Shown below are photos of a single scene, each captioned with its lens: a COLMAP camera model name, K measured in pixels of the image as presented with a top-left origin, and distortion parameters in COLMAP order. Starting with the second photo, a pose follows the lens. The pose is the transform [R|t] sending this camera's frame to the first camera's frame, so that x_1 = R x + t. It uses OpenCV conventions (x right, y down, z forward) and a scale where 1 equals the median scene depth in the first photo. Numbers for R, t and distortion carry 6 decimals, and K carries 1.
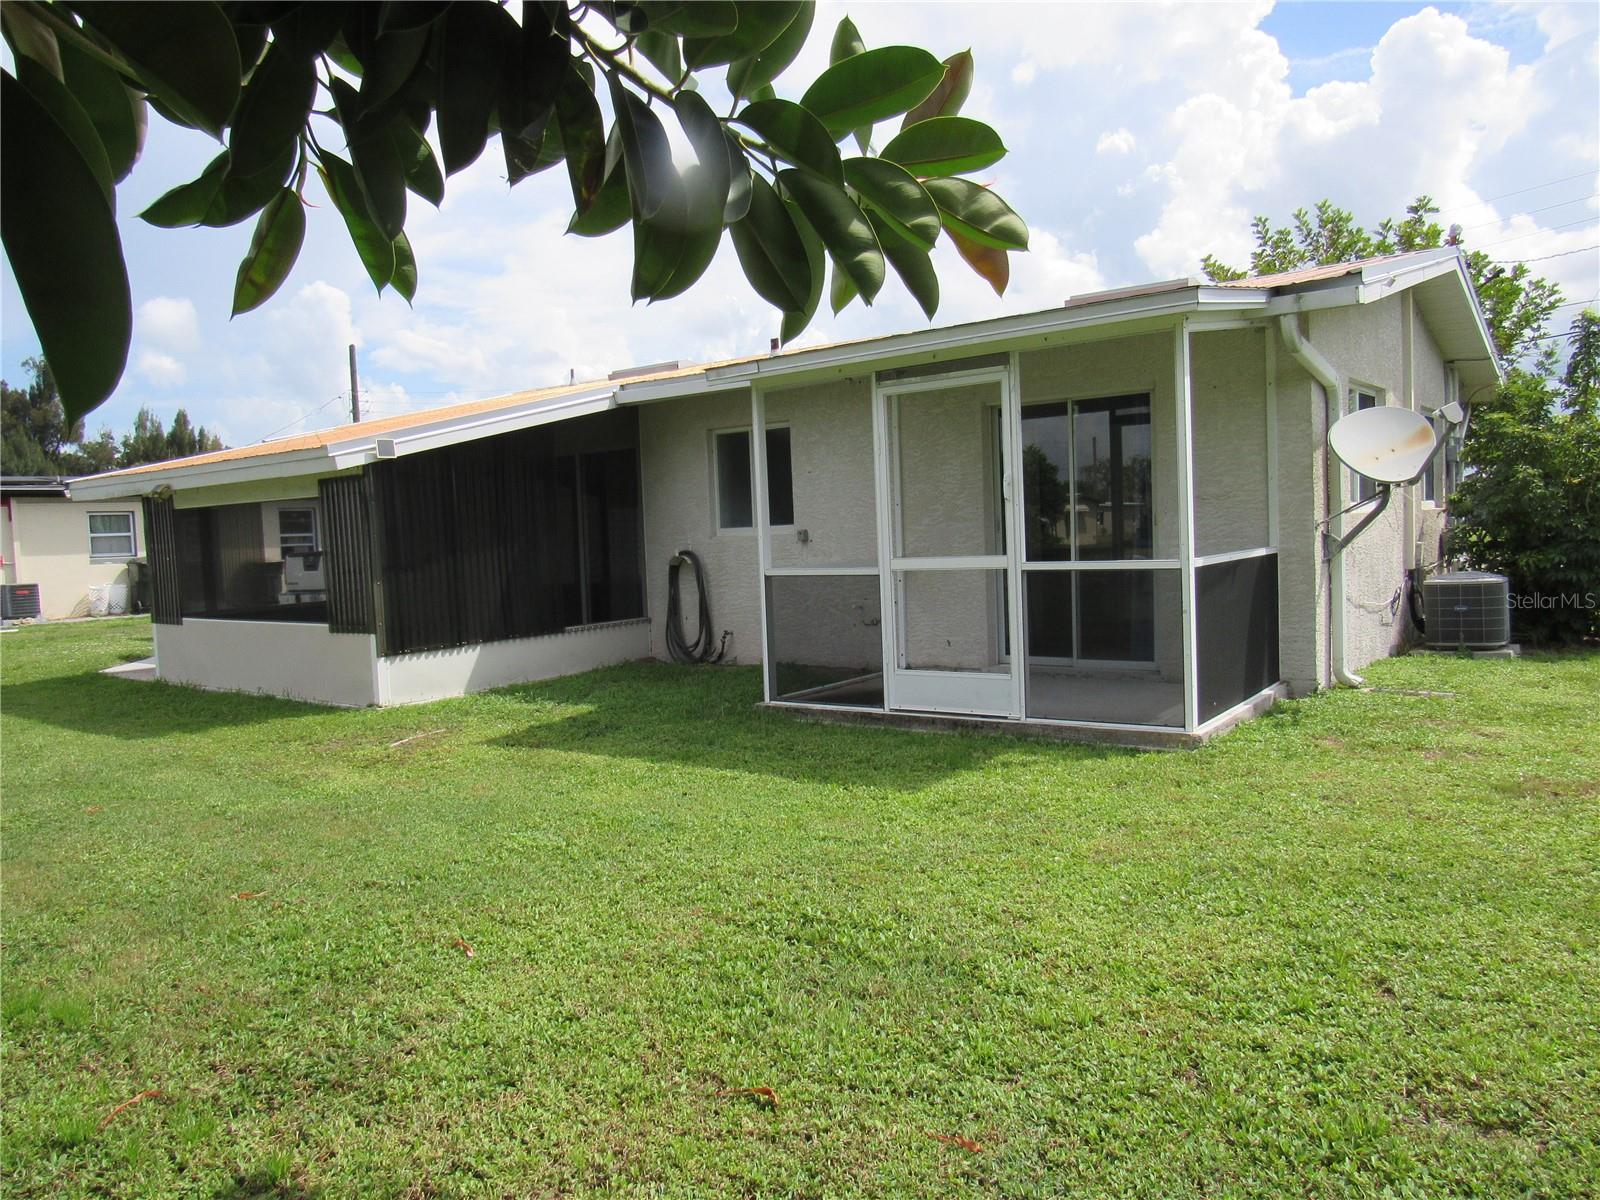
lens RADIAL K [[1140.6, 0, 801.0], [0, 1140.6, 601.0], [0, 0, 1]] dist [-0.036172, 0.015843]
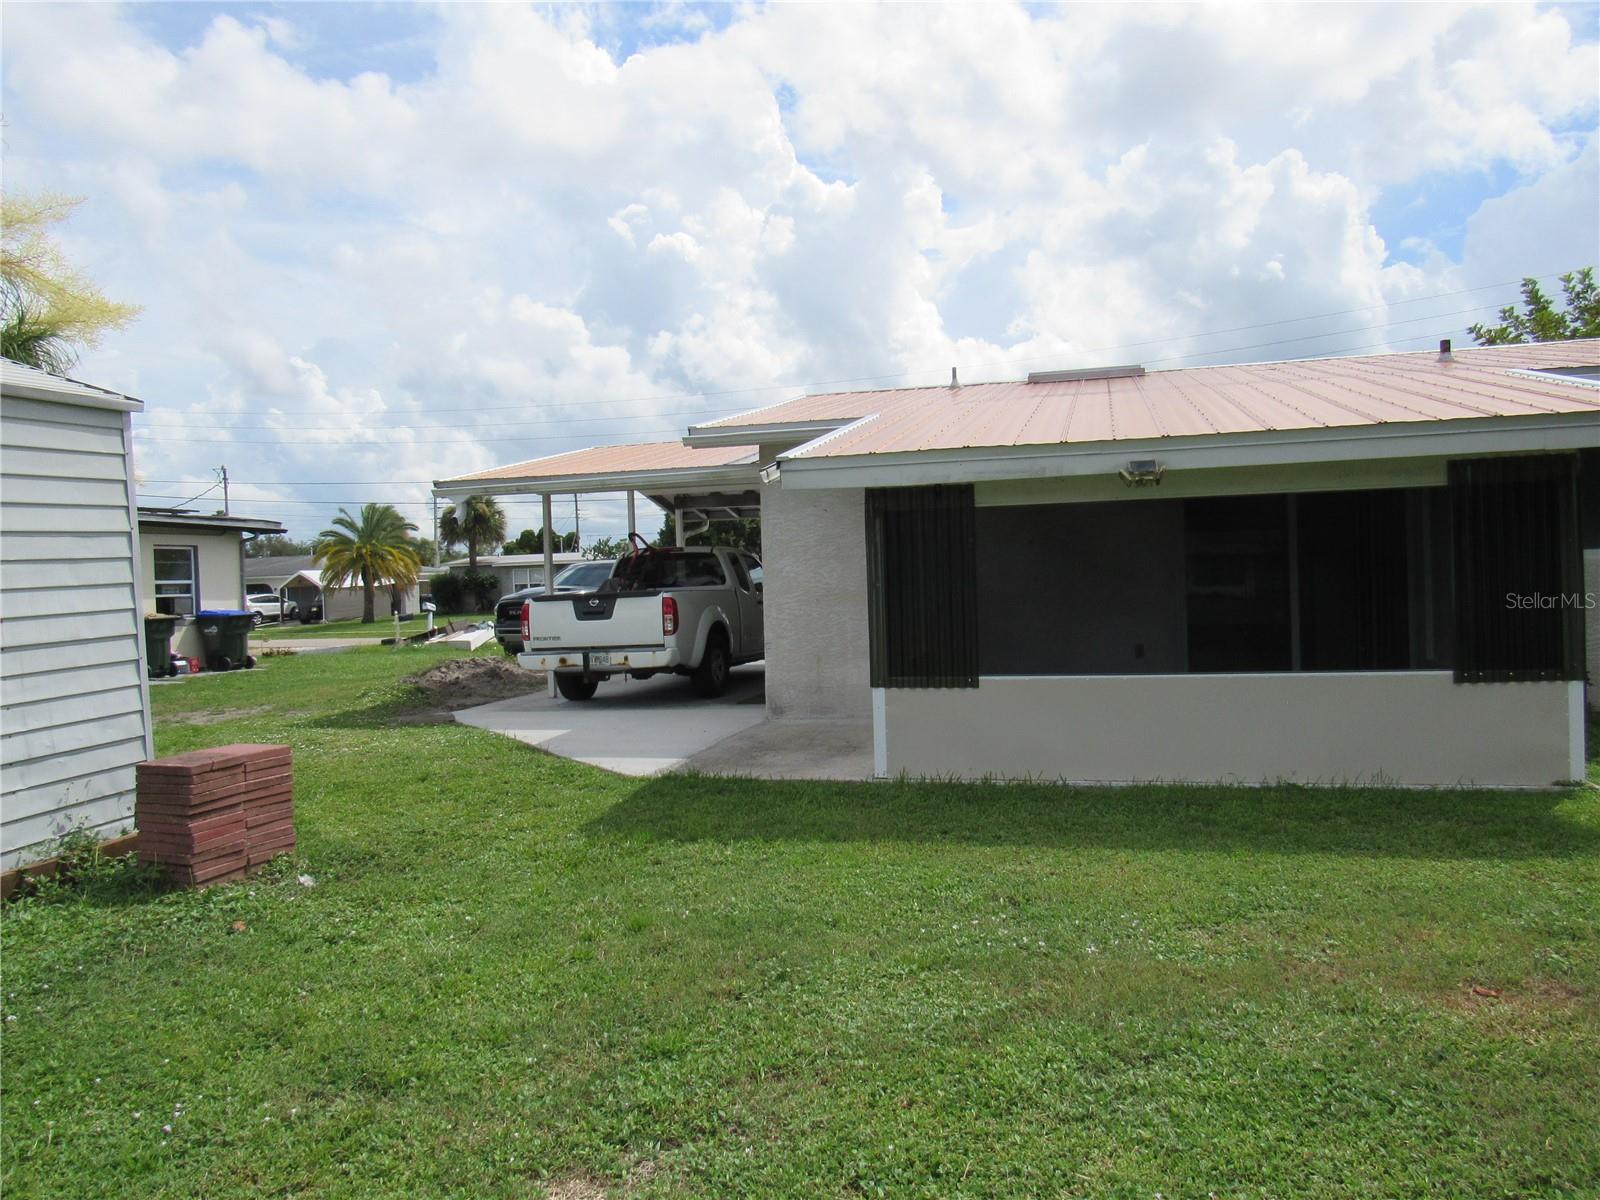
lens RADIAL K [[1140.6, 0, 801.0], [0, 1140.6, 601.0], [0, 0, 1]] dist [-0.036172, 0.015843]
pose [[0.924480, -0.002325, 0.381223, -1.107833], [0.025142, 0.998176, -0.054883, 0.006227], [-0.380400, 0.060323, 0.922853, 0.549585]]
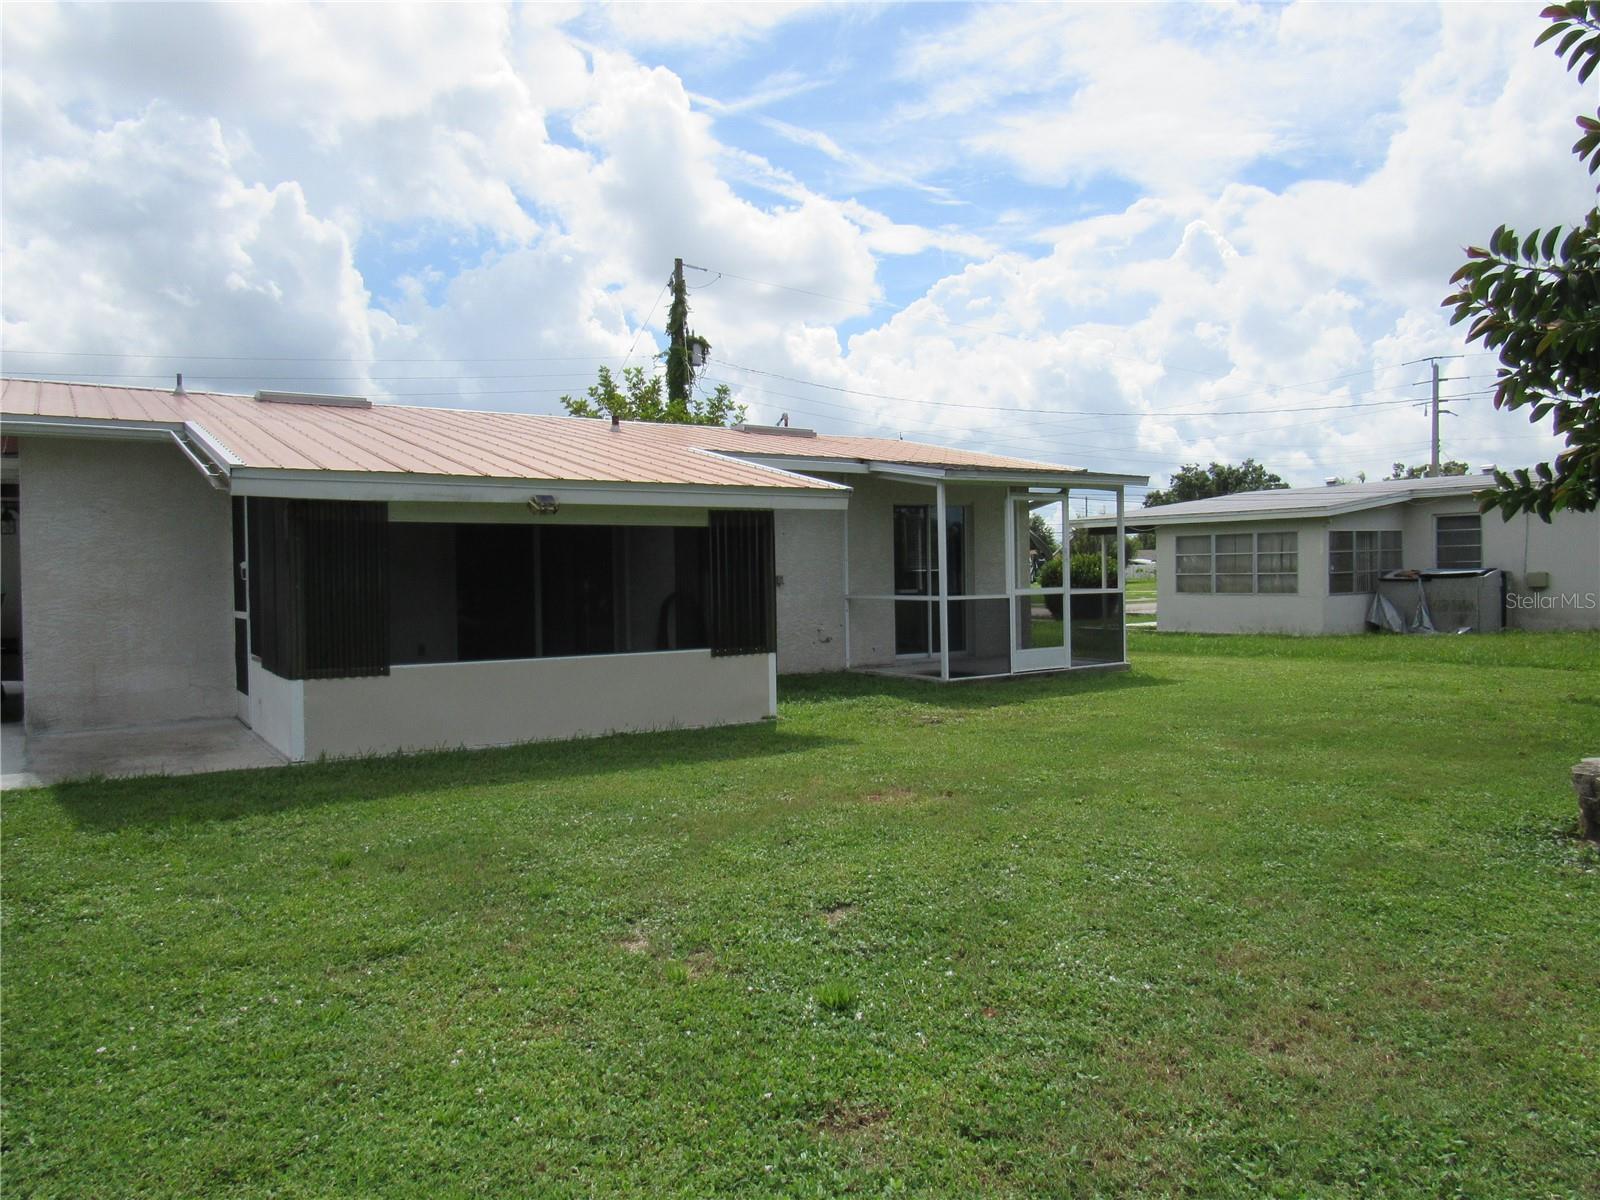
lens RADIAL K [[1140.6, 0, 801.0], [0, 1140.6, 601.0], [0, 0, 1]] dist [-0.036172, 0.015843]
pose [[0.321412, 0.011780, 0.946866, -1.470195], [0.063837, 0.997378, -0.034078, 0.018800], [-0.944785, 0.071398, 0.319817, 0.620504]]
